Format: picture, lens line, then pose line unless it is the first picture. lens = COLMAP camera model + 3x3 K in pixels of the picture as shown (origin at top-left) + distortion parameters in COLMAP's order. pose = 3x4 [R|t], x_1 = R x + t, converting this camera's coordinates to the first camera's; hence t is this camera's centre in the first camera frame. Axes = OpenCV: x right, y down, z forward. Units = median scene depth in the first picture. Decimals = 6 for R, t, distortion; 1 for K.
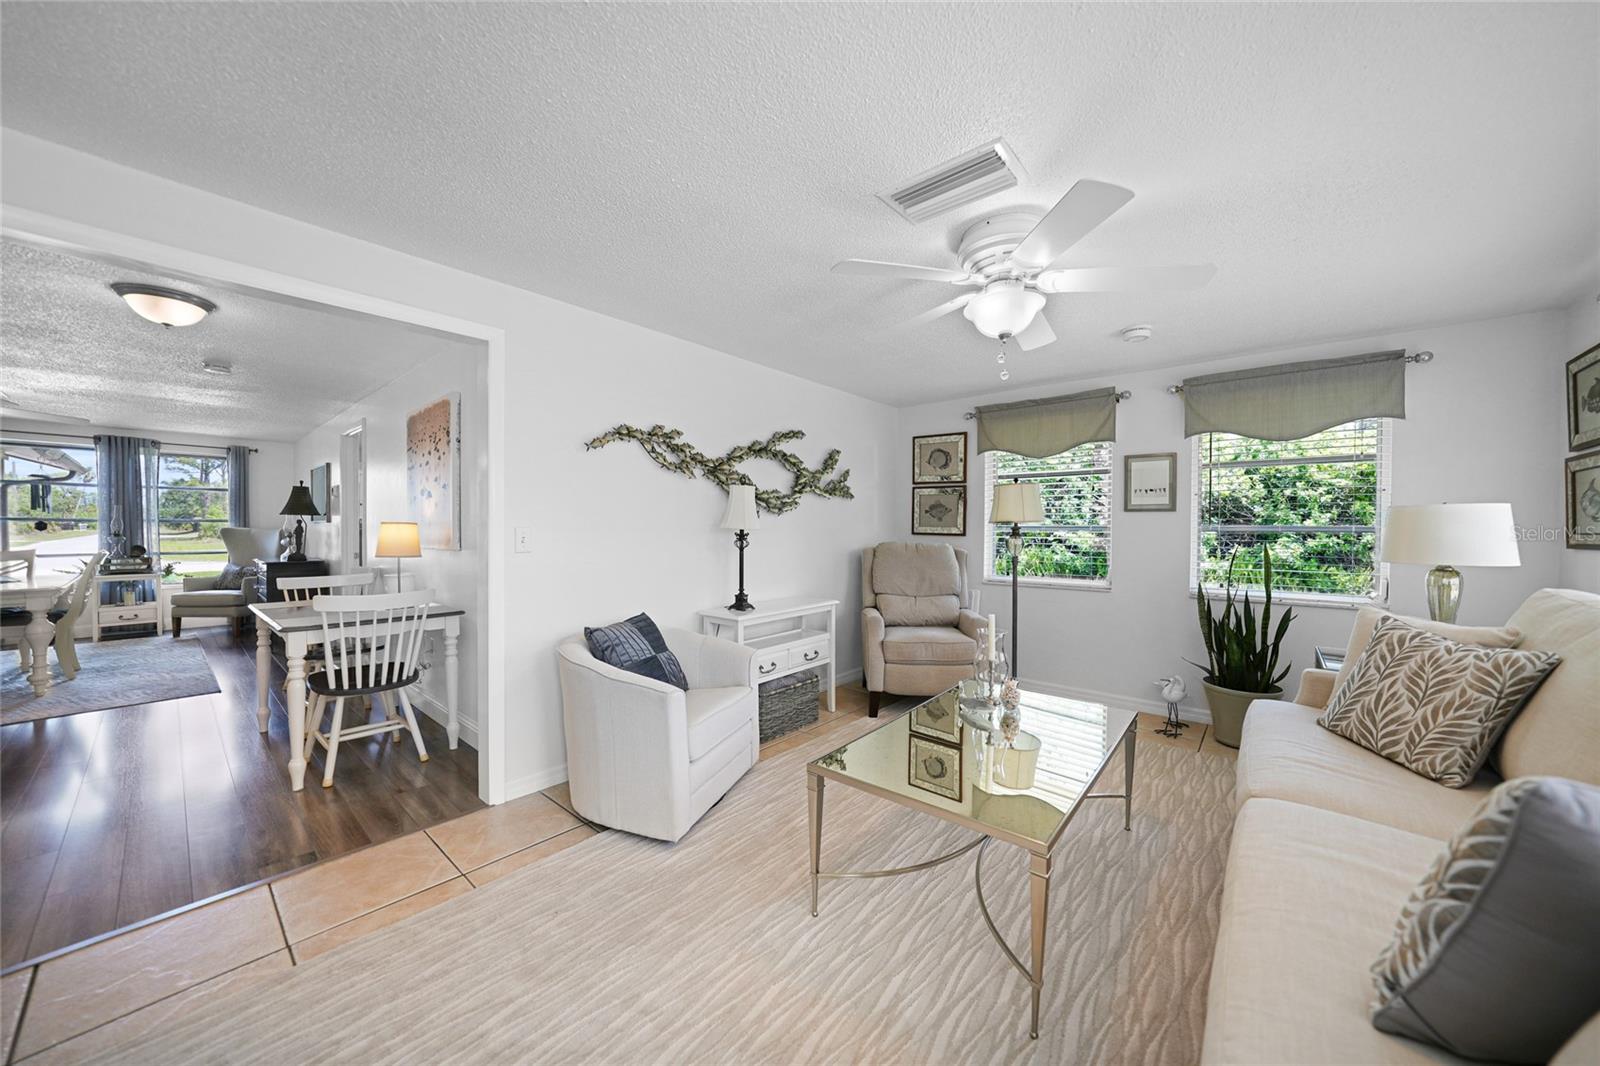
lens RADIAL K [[562.5, 0, 797.6], [0, 562.5, 540.3], [0, 0, 1]] dist [-0.023278, 0.005767]
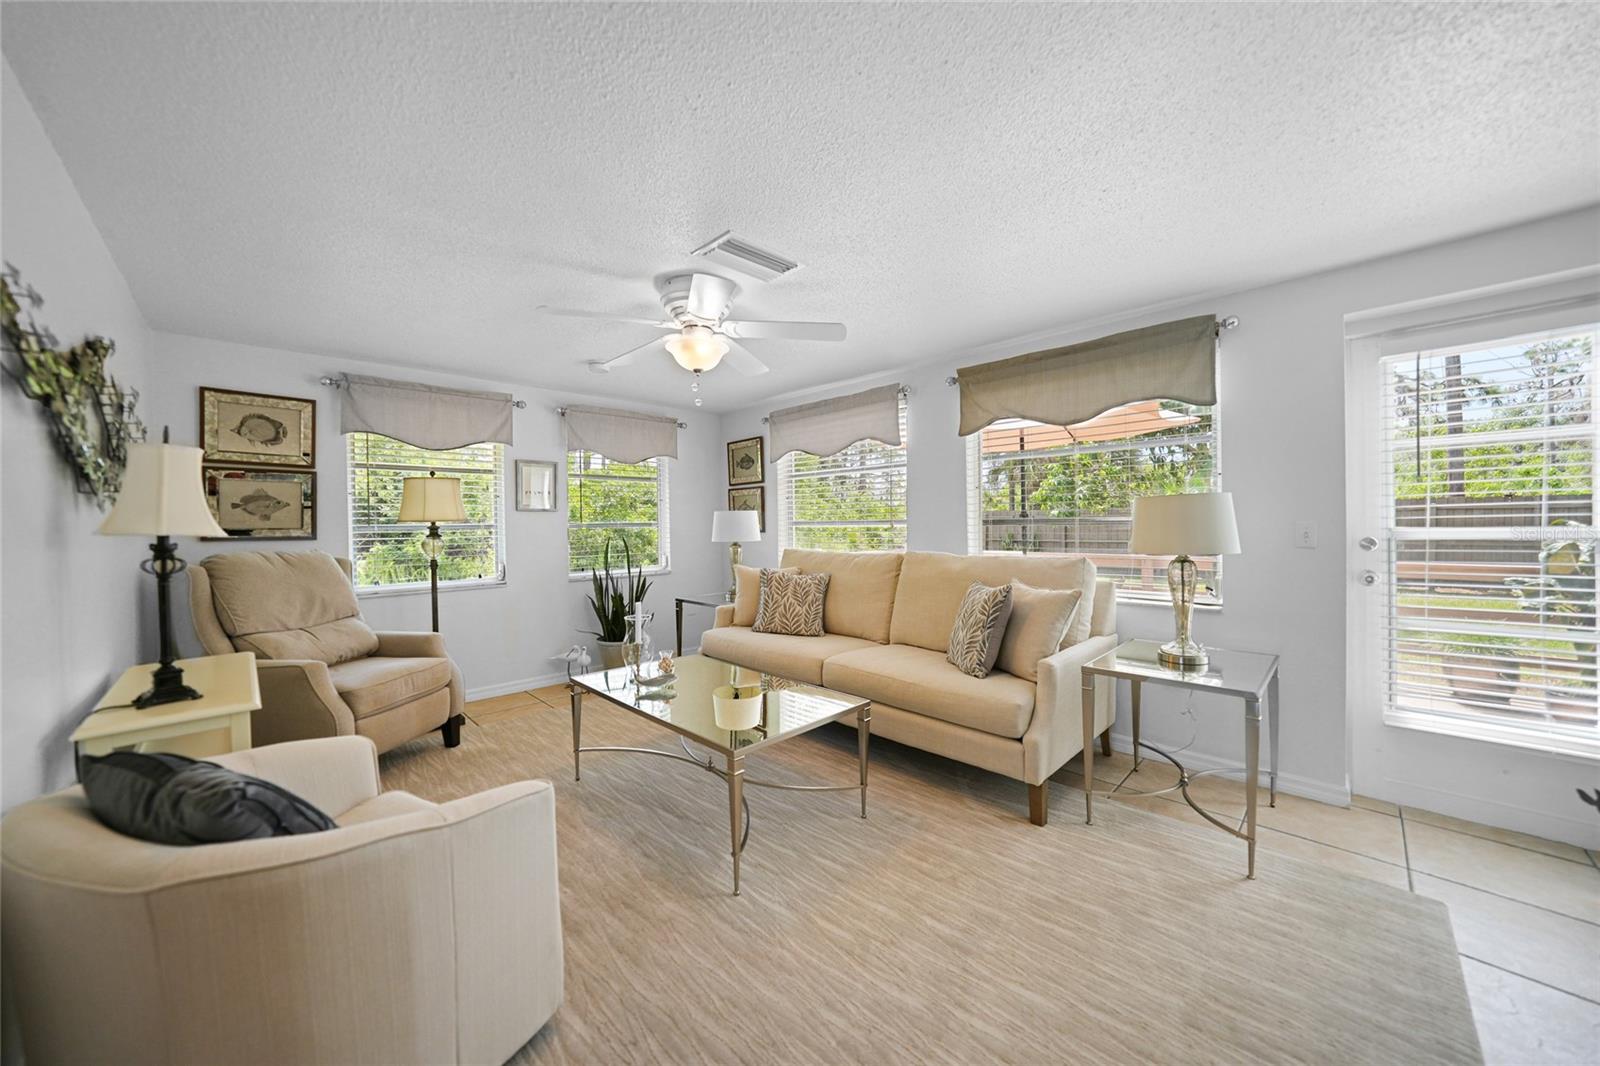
lens RADIAL K [[557.2, 0, 802.2], [0, 557.2, 523.0], [0, 0, 1]] dist [-0.029841, 0.005946]
pose [[0.076586, -0.005697, 0.997047, -0.755834], [0.036422, 0.999332, 0.002913, -0.017567], [-0.996397, 0.036092, 0.076743, 0.613979]]
